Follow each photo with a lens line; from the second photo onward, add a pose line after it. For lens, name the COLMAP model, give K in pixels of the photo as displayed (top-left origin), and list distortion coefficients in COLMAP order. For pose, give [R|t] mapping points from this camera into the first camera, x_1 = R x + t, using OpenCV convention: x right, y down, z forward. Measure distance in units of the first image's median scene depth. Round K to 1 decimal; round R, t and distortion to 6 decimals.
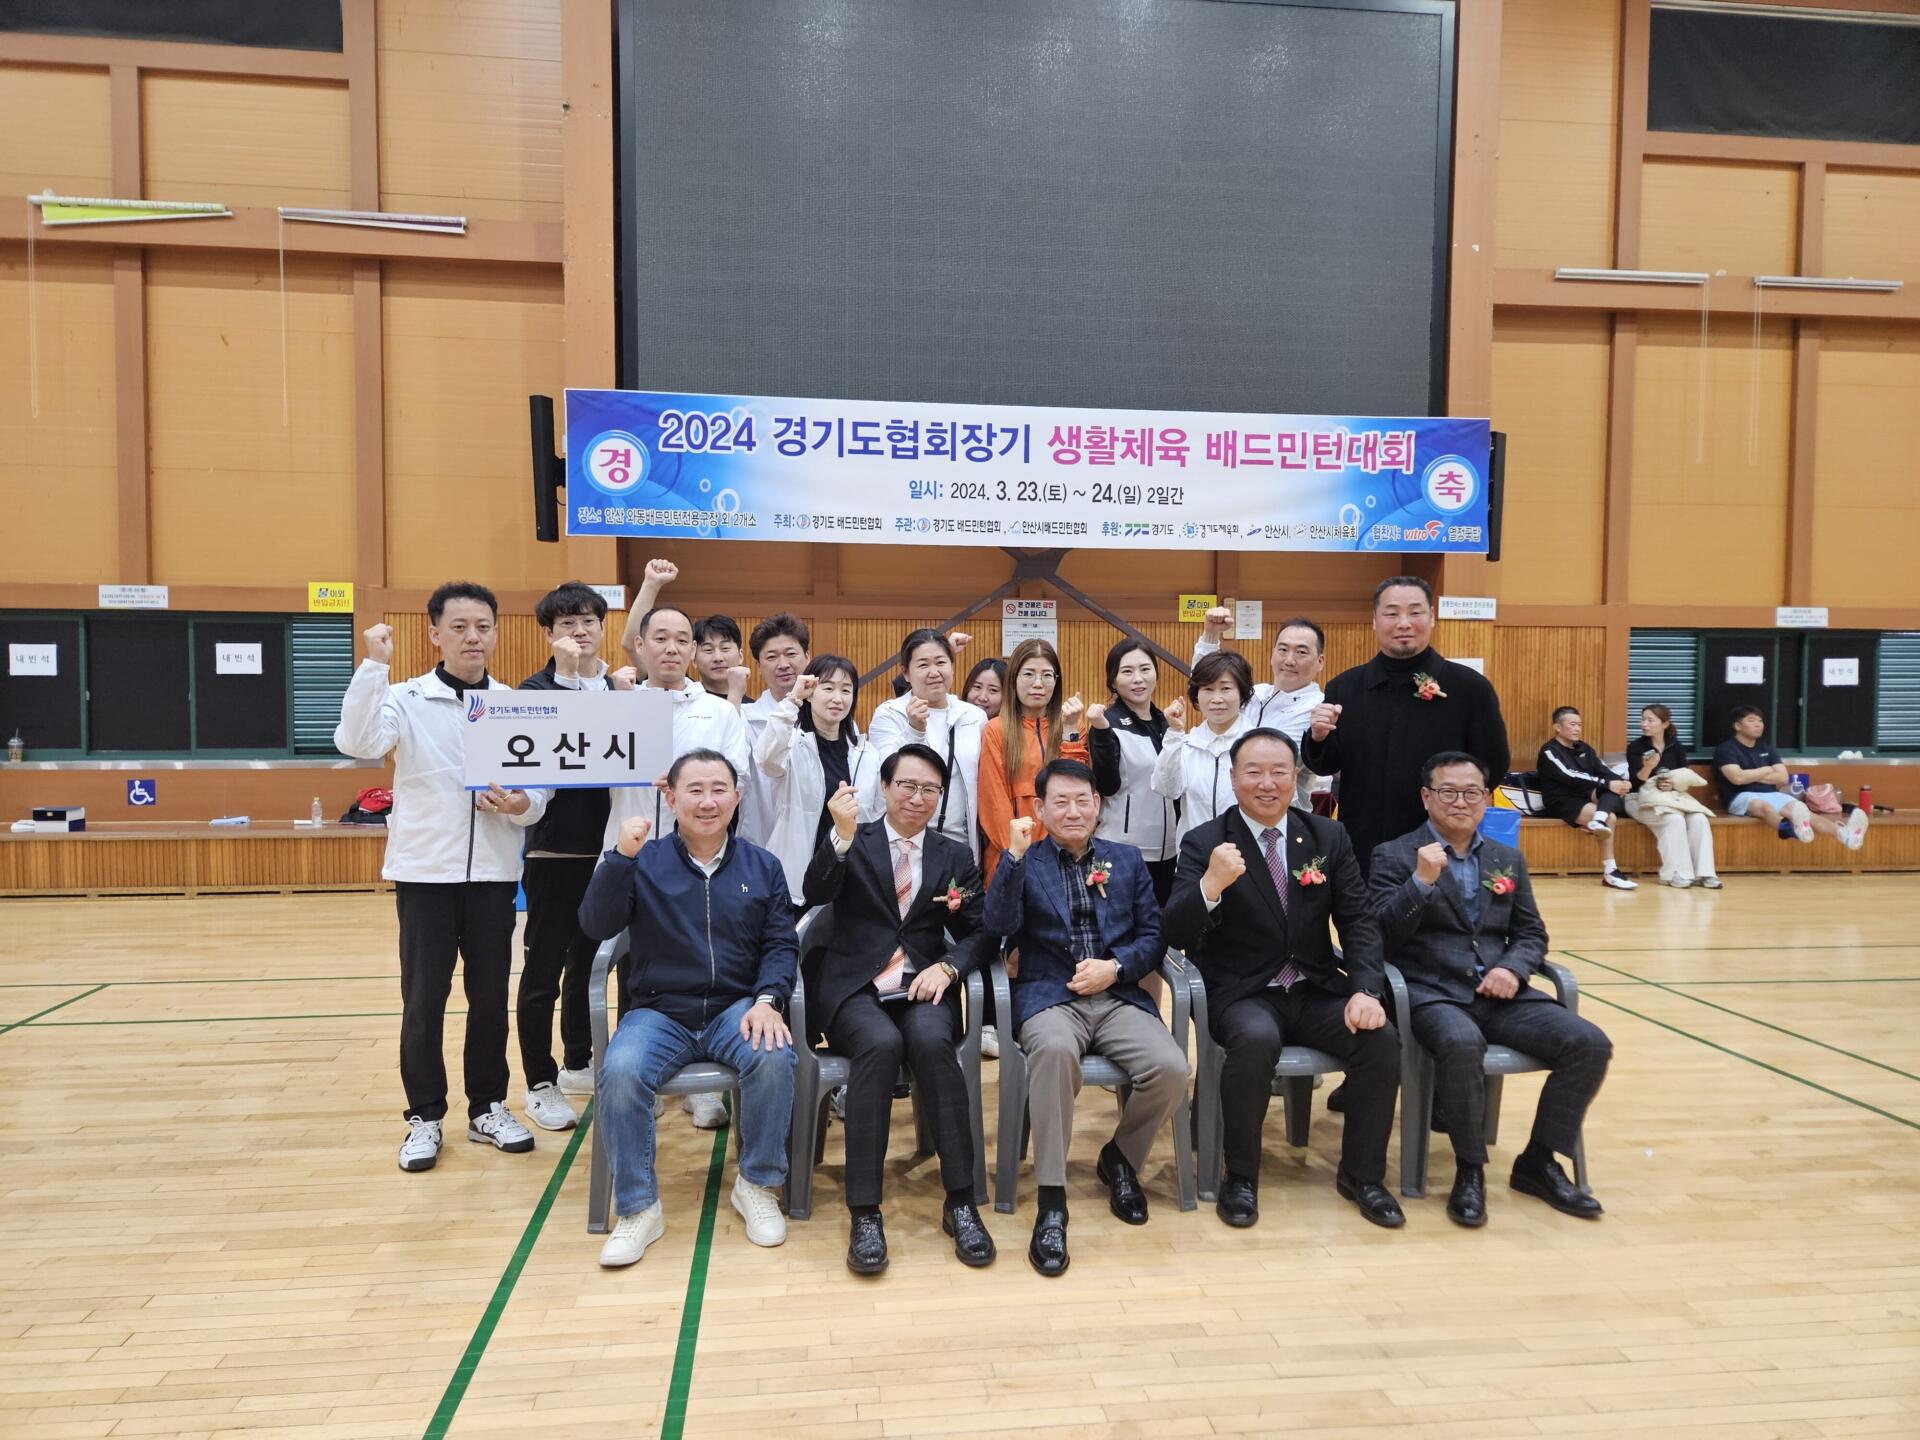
lens RADIAL K [[1333.2, 0, 955.5], [0, 1333.2, 744.0], [0, 0, 1]] dist [0.049781, -0.063571]
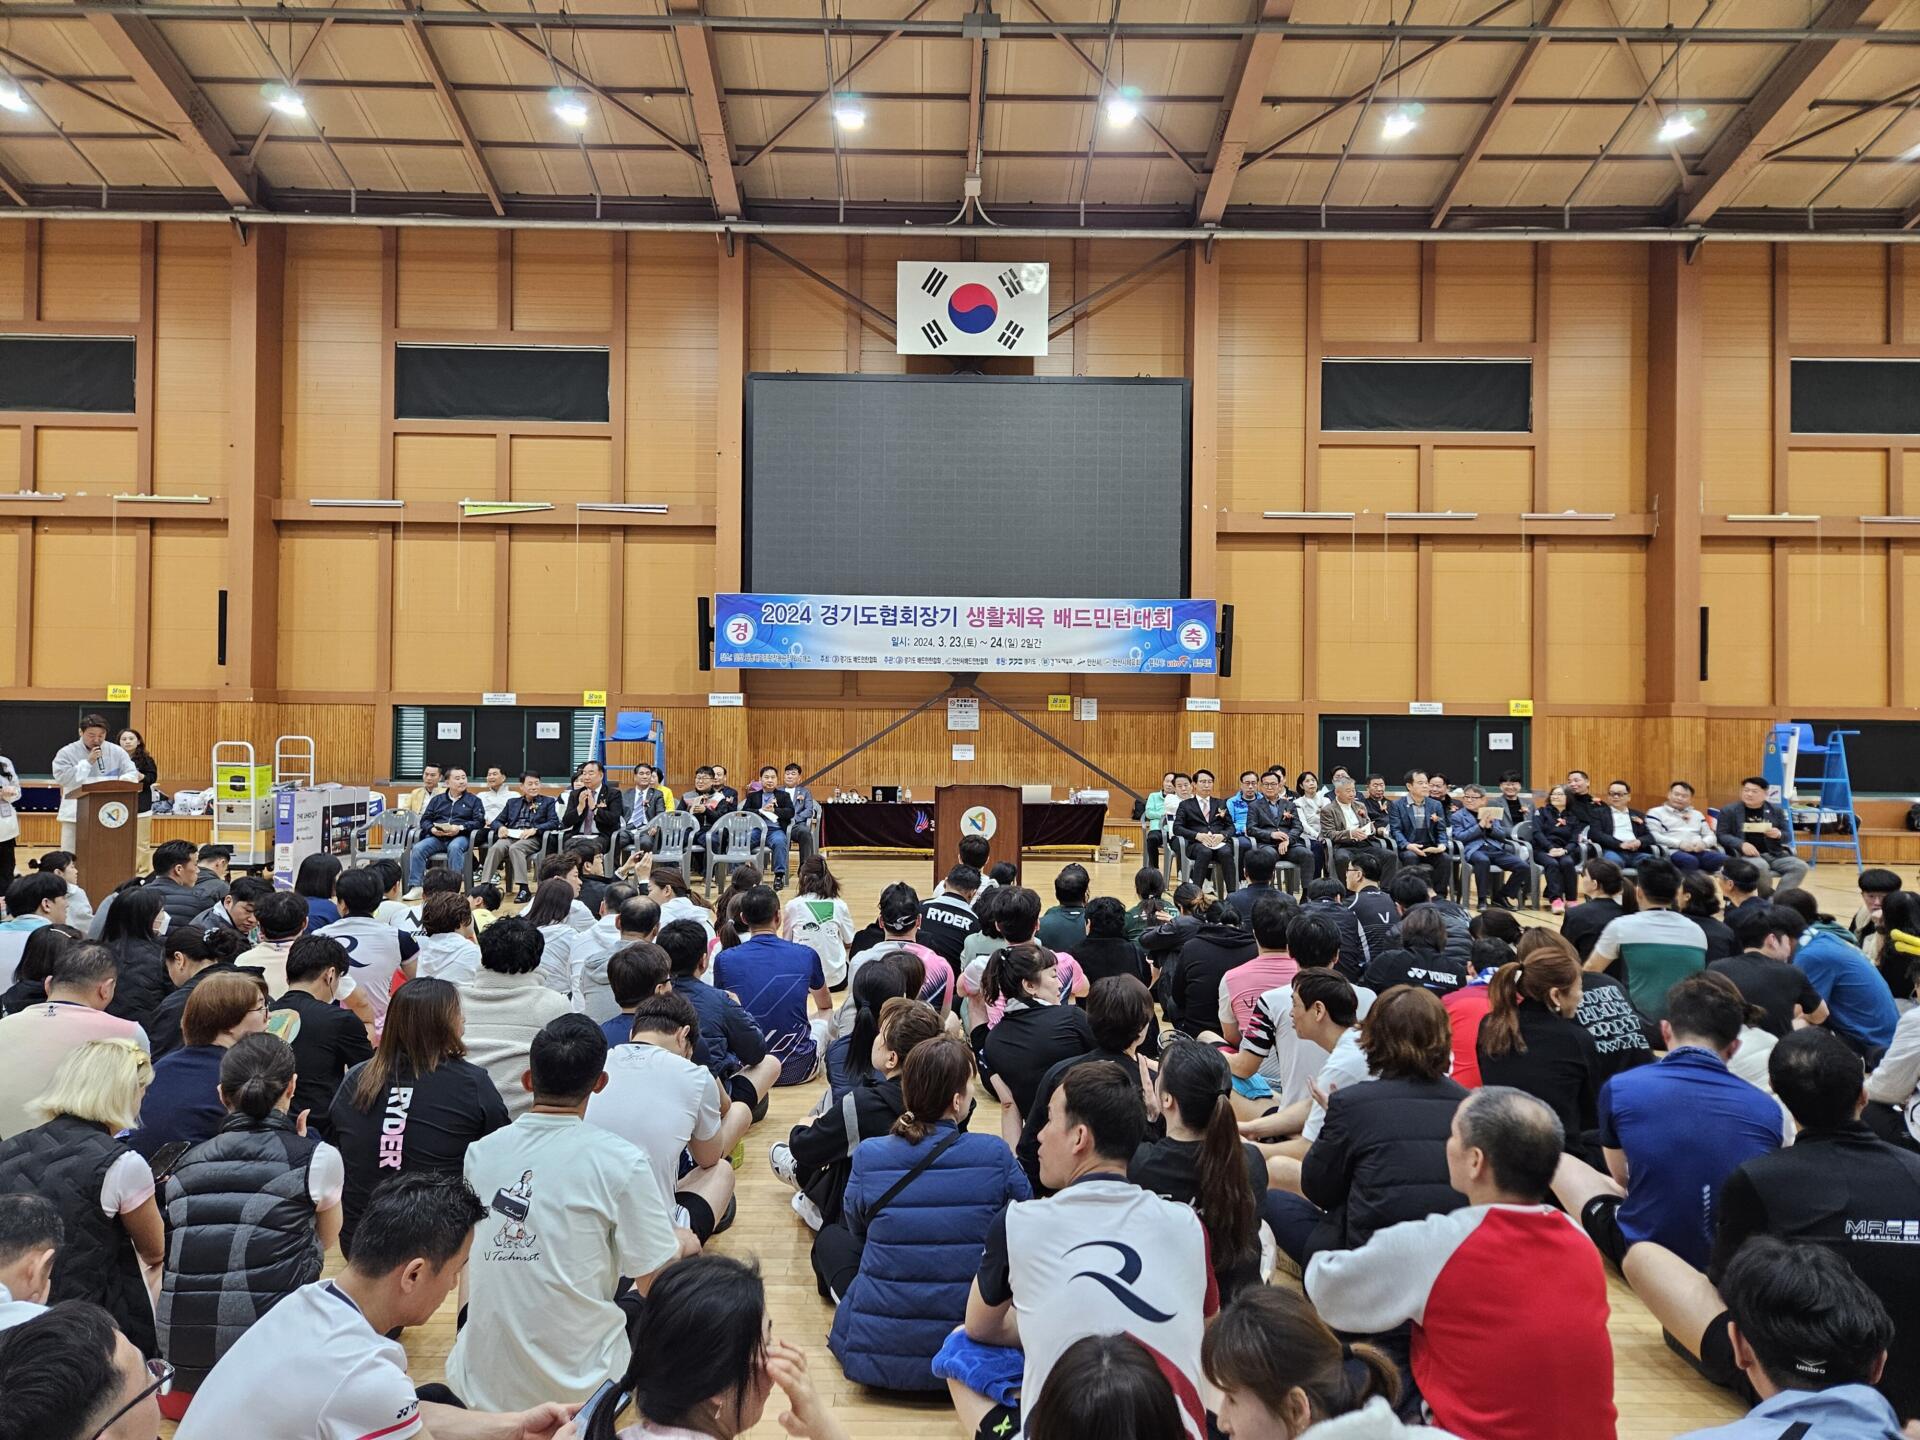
lens RADIAL K [[1307.2, 0, 941.1], [0, 1307.2, 711.4], [0, 0, 1]] dist [0.069646, -0.052500]
pose [[0.993272, 0.002066, -0.115785, 0.245573], [-0.009889, 0.997702, -0.067035, 0.030260], [0.115380, 0.067729, 0.991010, -0.804263]]
